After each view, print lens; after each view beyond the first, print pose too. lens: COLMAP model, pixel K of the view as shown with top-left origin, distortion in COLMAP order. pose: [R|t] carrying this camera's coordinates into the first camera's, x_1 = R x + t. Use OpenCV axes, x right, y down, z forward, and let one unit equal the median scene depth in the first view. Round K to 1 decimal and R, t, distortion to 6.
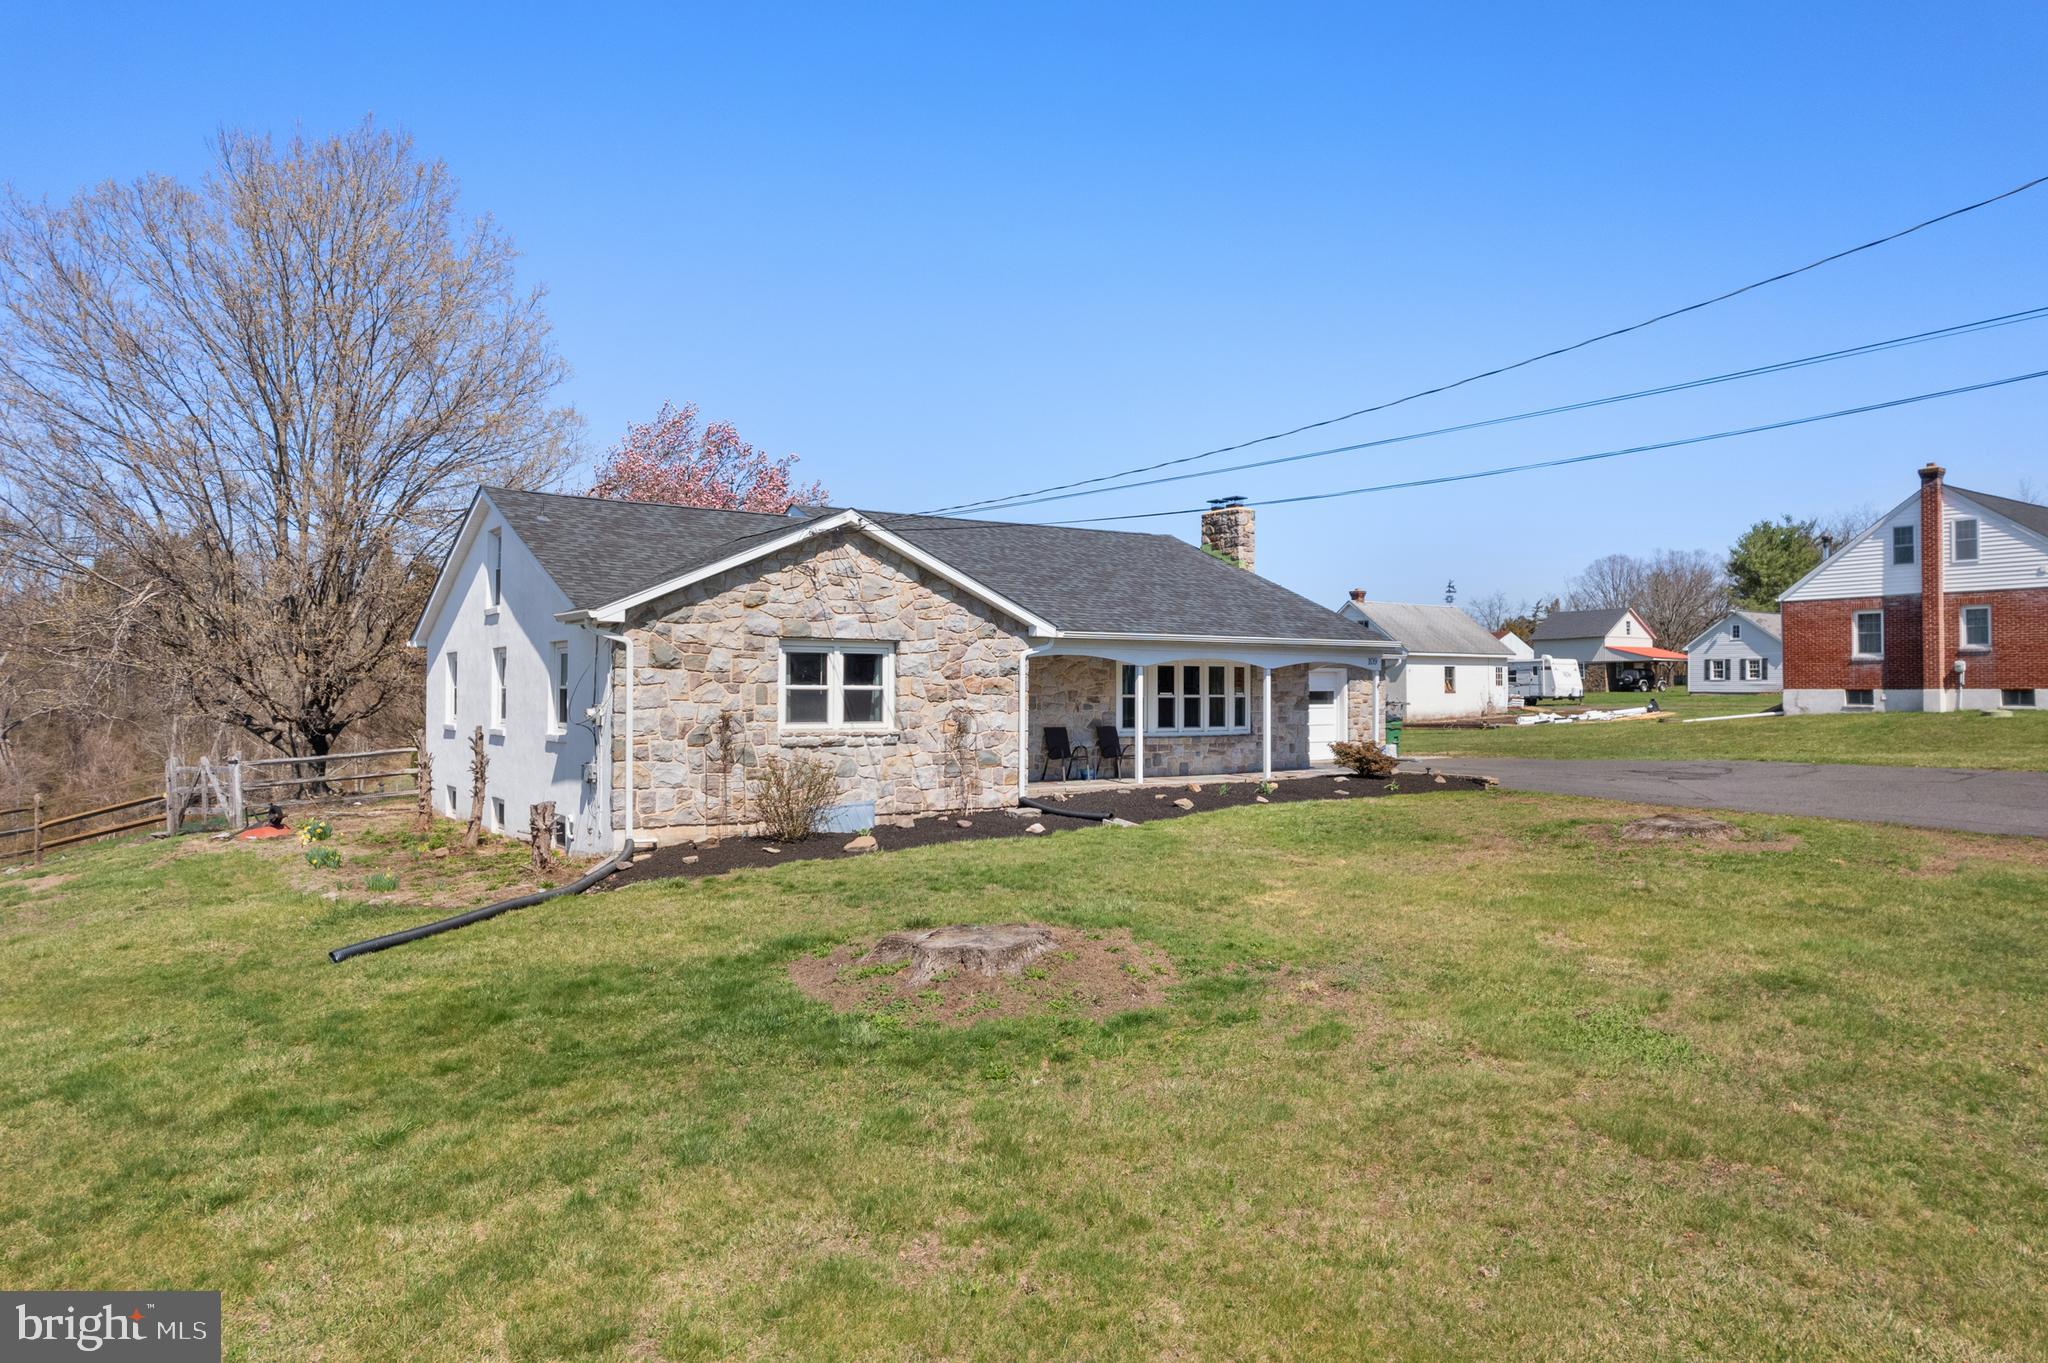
lens RADIAL K [[1383.2, 0, 1024.0], [0, 1383.2, 681.5], [0, 0, 1]] dist [-0.000254, 0.059741]
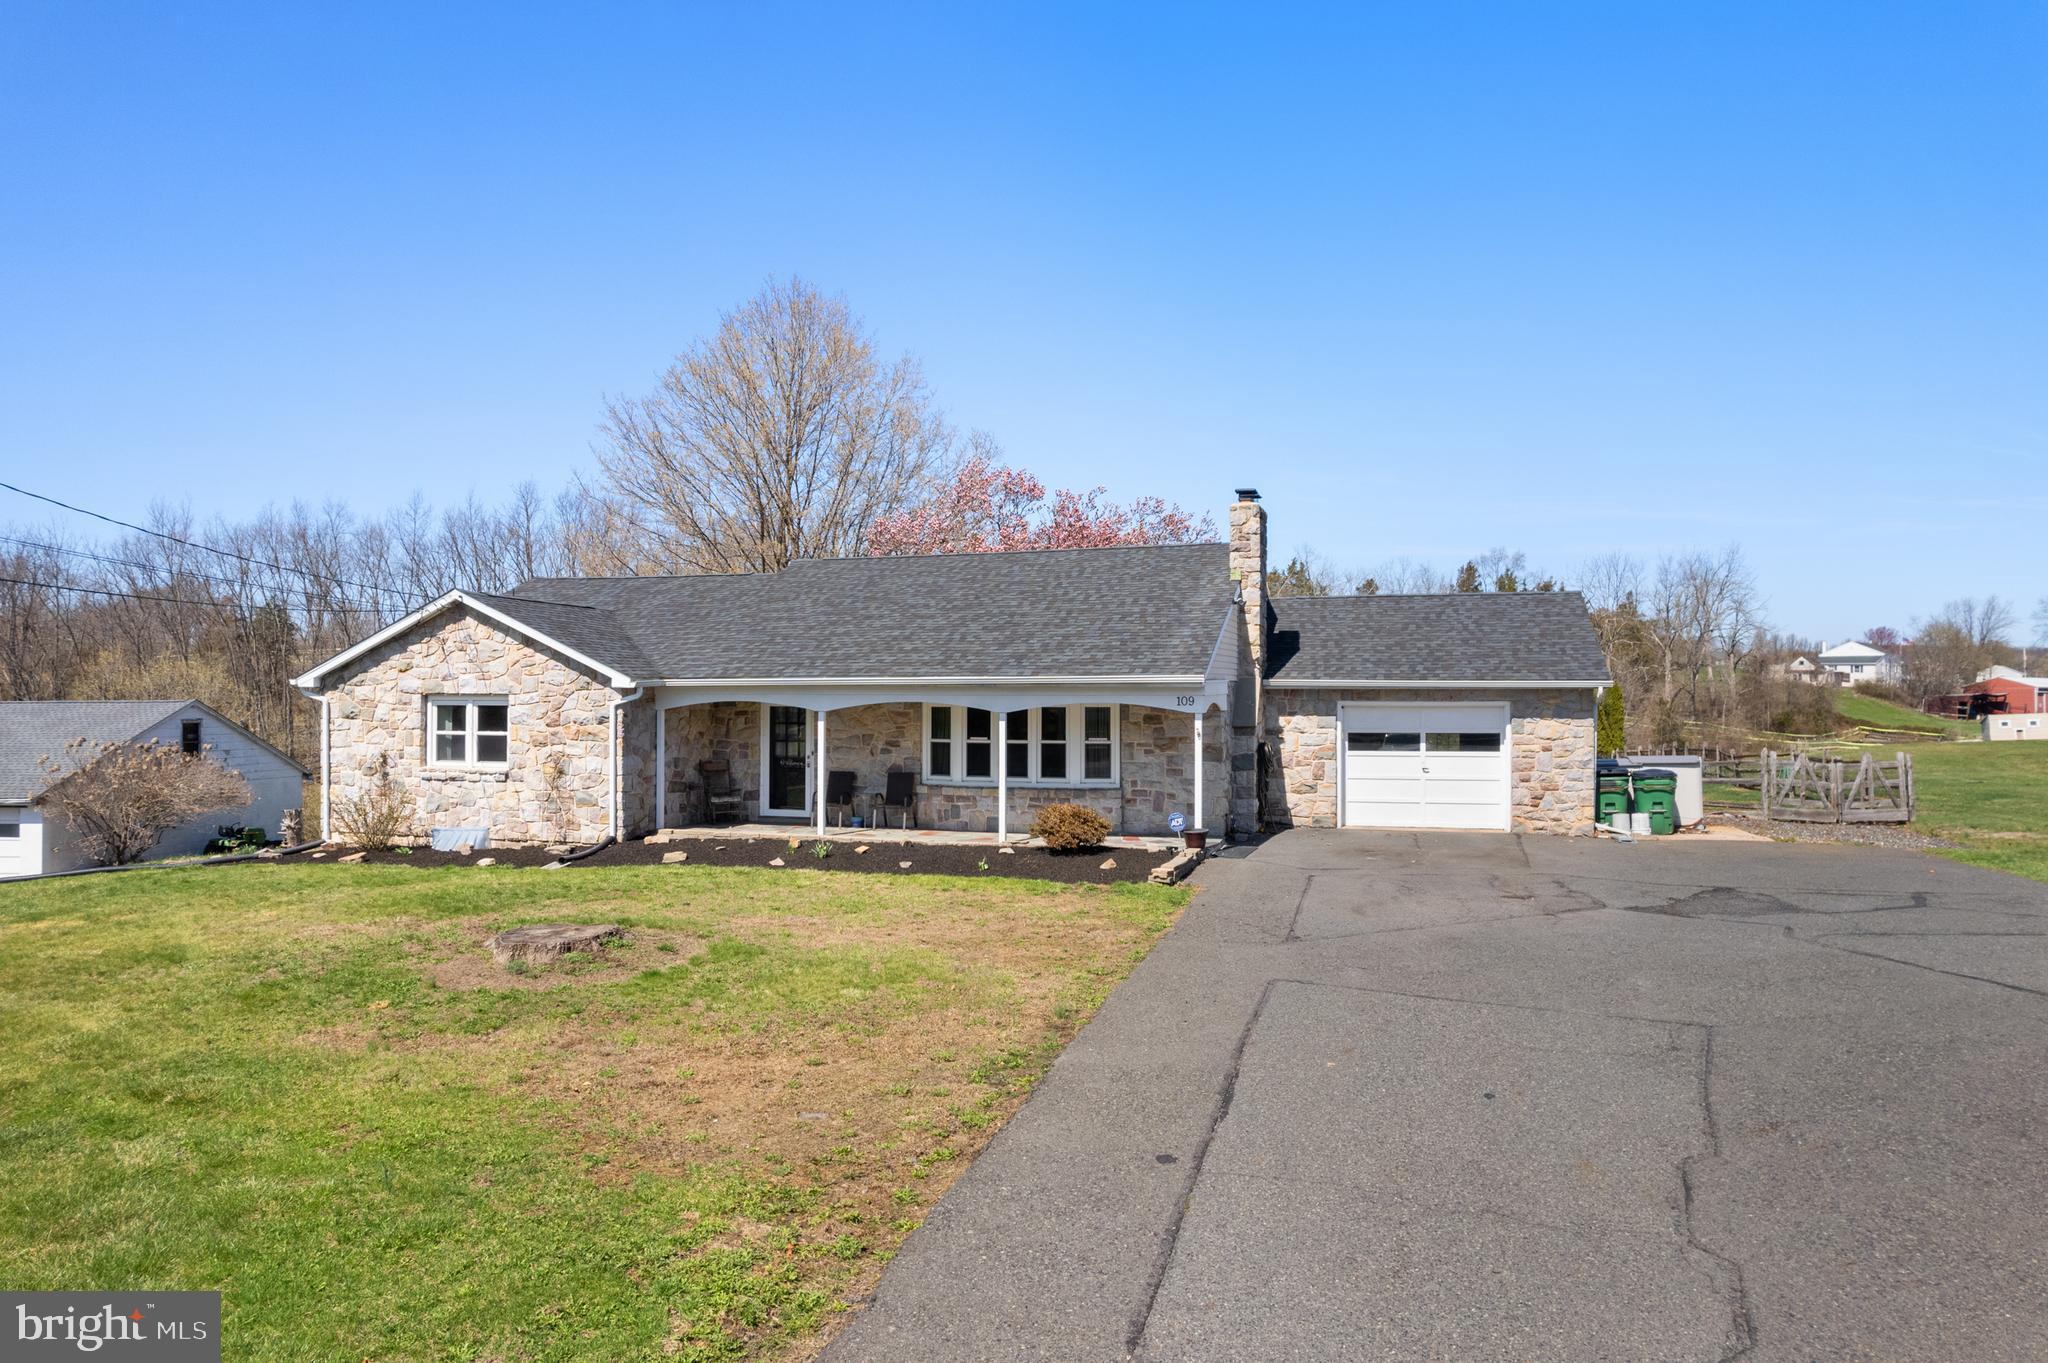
lens RADIAL K [[1306.0, 0, 1003.8], [0, 1306.0, 687.5], [0, 0, 1]] dist [-0.051216, 0.034331]
pose [[0.594390, -0.009209, -0.804124, 1.034497], [0.007603, 0.999954, -0.005831, -0.025091], [0.804141, -0.002648, 0.594433, 0.668150]]
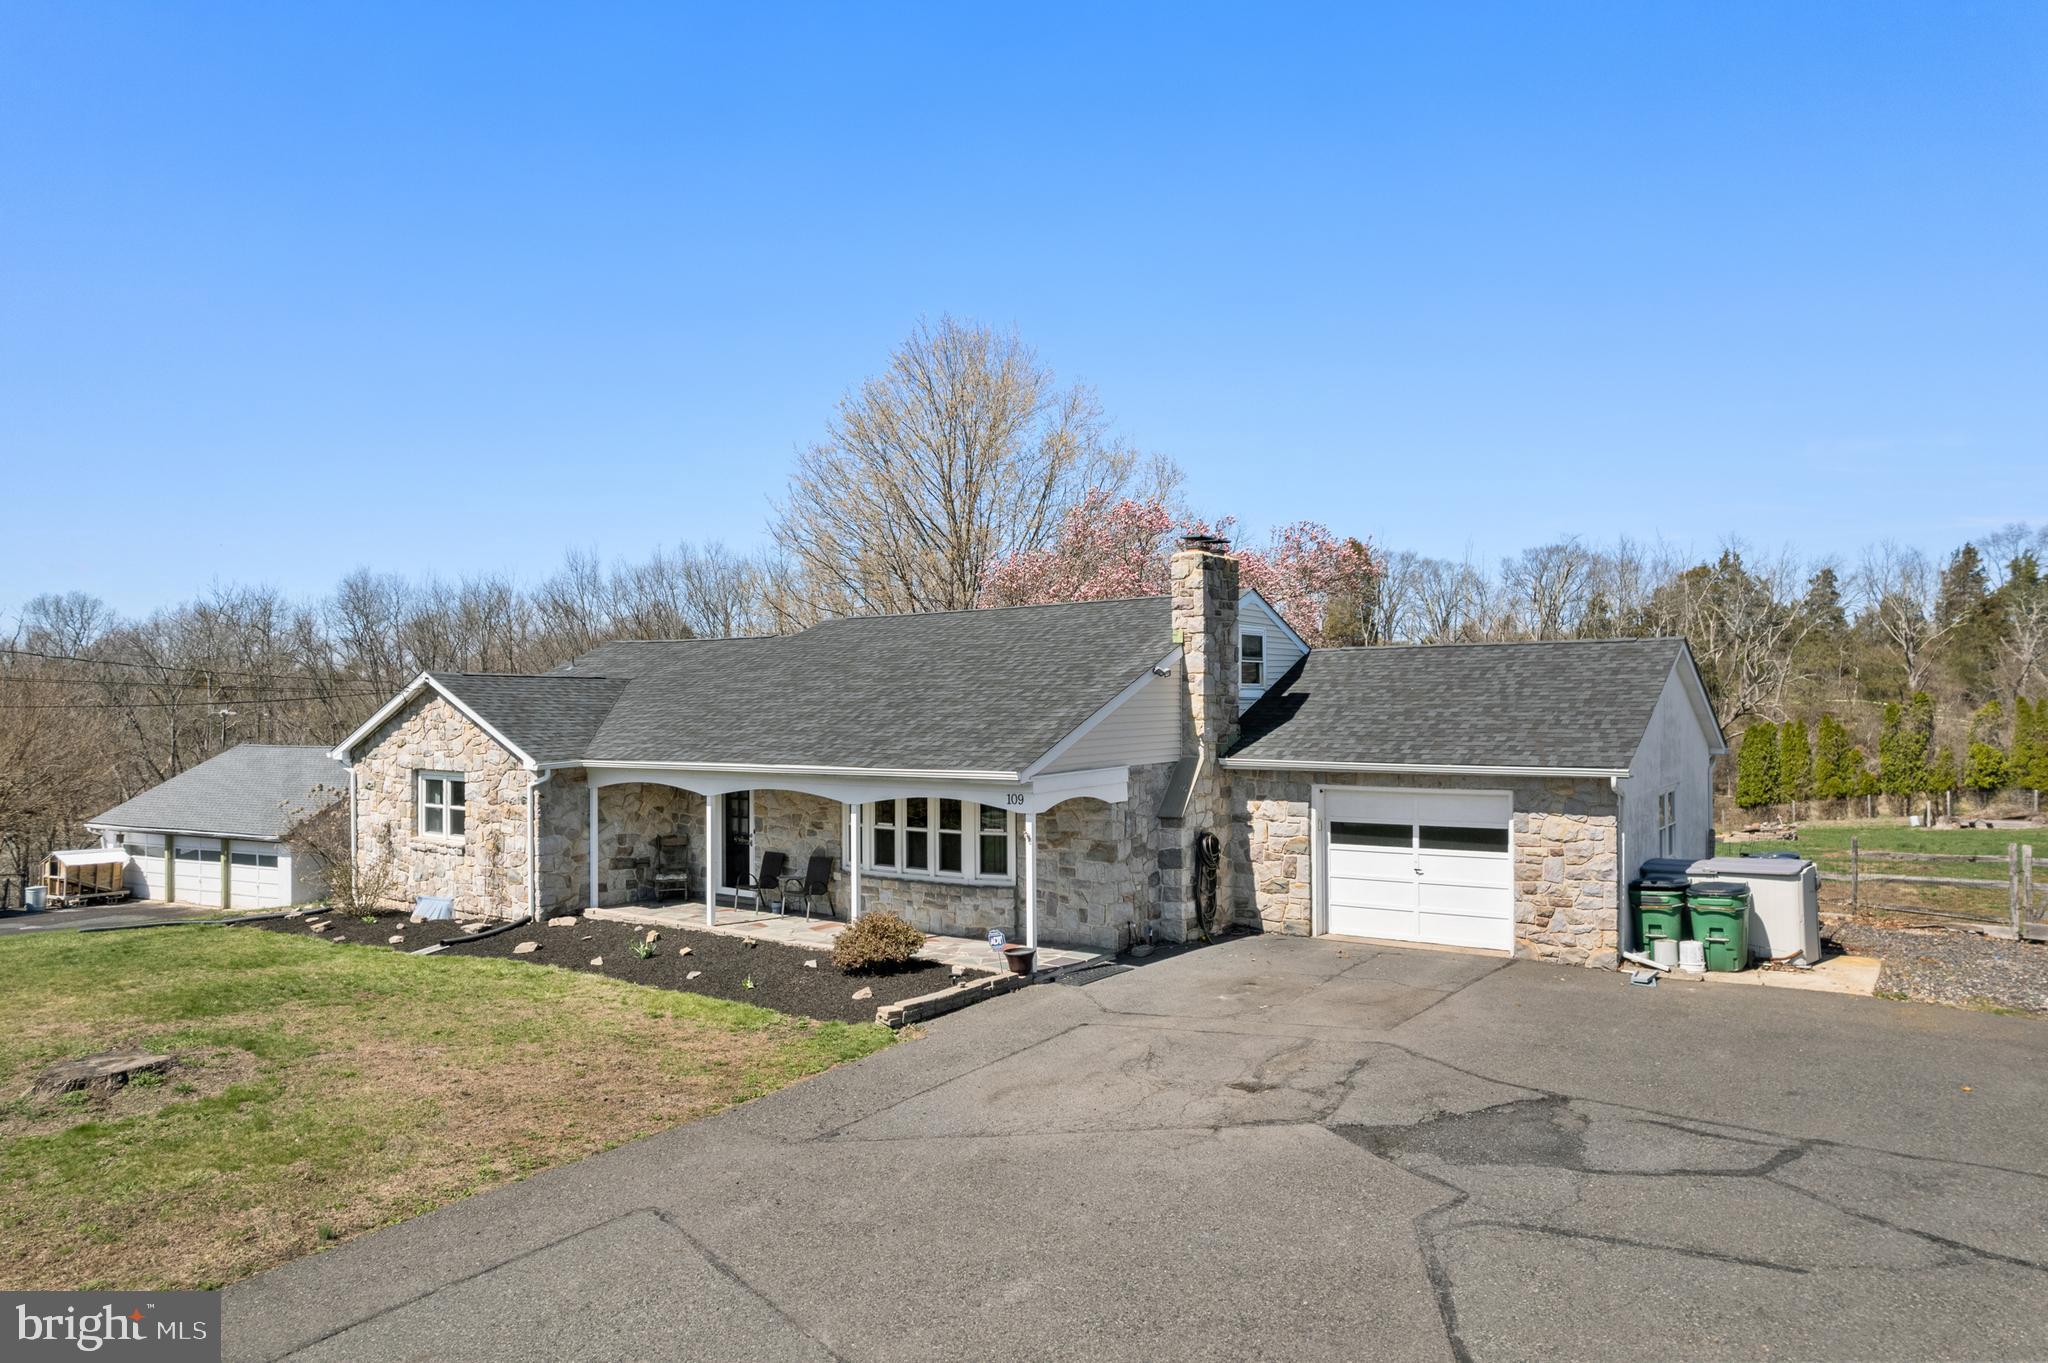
lens RADIAL K [[1306.0, 0, 1003.8], [0, 1306.0, 687.5], [0, 0, 1]] dist [-0.051216, 0.034331]
pose [[0.299818, -0.017977, -0.953827, 1.132420], [0.015433, 0.999783, -0.013992, -0.079363], [0.953872, -0.010526, 0.300030, 1.091454]]
